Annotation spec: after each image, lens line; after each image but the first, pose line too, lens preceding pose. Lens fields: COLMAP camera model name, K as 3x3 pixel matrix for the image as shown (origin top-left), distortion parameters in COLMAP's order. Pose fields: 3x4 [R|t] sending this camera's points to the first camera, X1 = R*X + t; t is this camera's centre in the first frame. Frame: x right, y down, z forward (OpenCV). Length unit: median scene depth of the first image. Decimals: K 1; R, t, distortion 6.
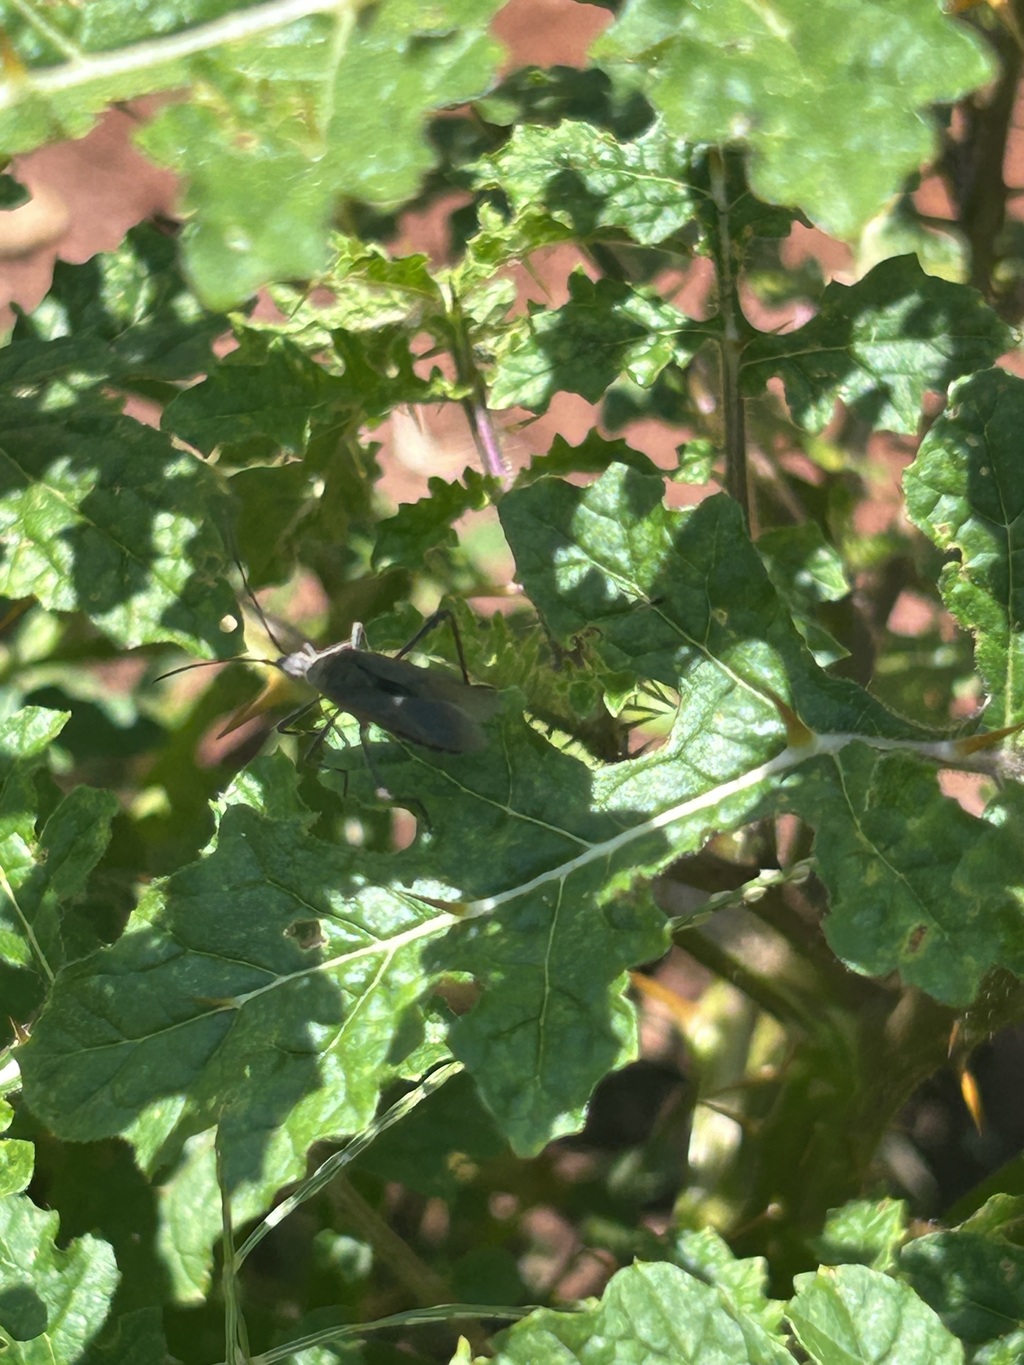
lens RADIAL K [[4245.9, 0, 512.0], [0, 4245.9, 682.5], [0, 0, 1]] dist [0.128110, 0.022062]
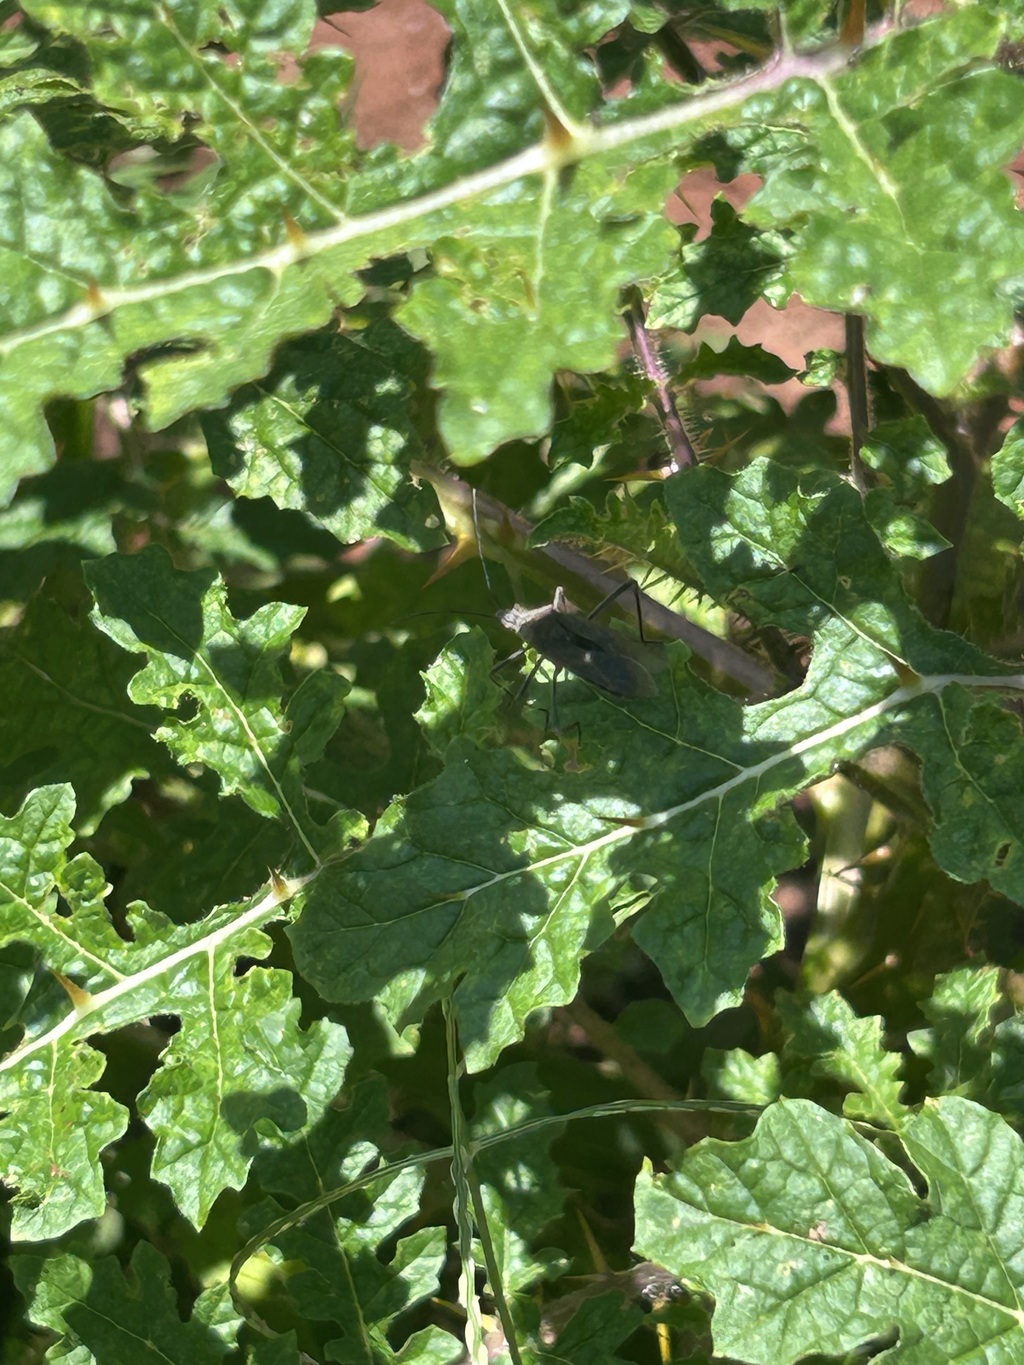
lens RADIAL K [[4269.5, 0, 422.9], [0, 4269.5, 682.7], [0, 0, 1]] dist [0.010422, -0.398533]
pose [[0.998763, -0.011940, -0.048272, -0.014652], [0.017236, 0.993691, 0.110822, -0.127879], [0.046645, -0.111516, 0.992667, -0.254677]]
